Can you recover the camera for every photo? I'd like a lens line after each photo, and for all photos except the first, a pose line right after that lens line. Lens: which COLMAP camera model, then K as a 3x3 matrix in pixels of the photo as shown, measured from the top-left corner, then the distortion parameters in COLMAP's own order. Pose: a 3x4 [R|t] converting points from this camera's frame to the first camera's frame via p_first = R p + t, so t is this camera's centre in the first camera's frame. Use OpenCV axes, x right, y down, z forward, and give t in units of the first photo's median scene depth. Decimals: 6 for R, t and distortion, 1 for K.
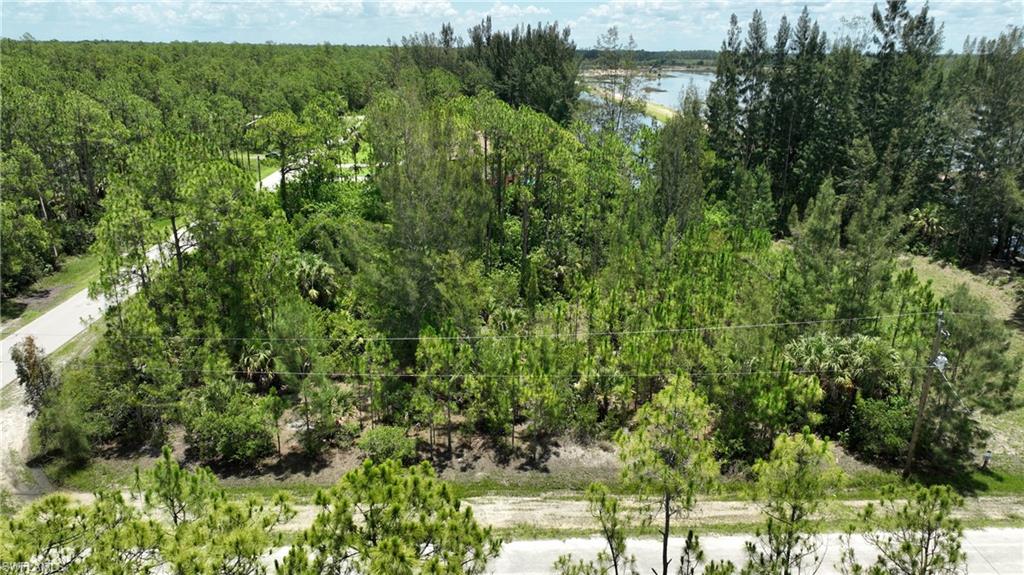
lens RADIAL K [[718.8, 0, 513.3], [0, 718.8, 289.2], [0, 0, 1]] dist [-0.001001, -0.009365]
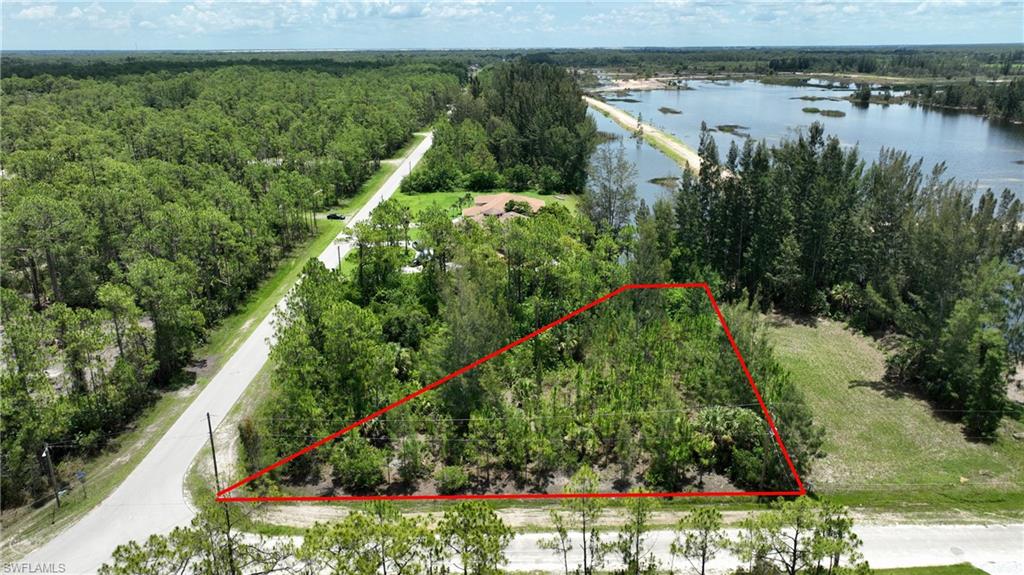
lens RADIAL K [[718.8, 0, 511.3], [0, 718.8, 285.7], [0, 0, 1]] dist [-0.001001, -0.009365]
pose [[0.999142, -0.009981, -0.040196, 0.036710], [0.009851, 0.999946, -0.003431, -0.220894], [0.040228, 0.003032, 0.999186, -0.665545]]
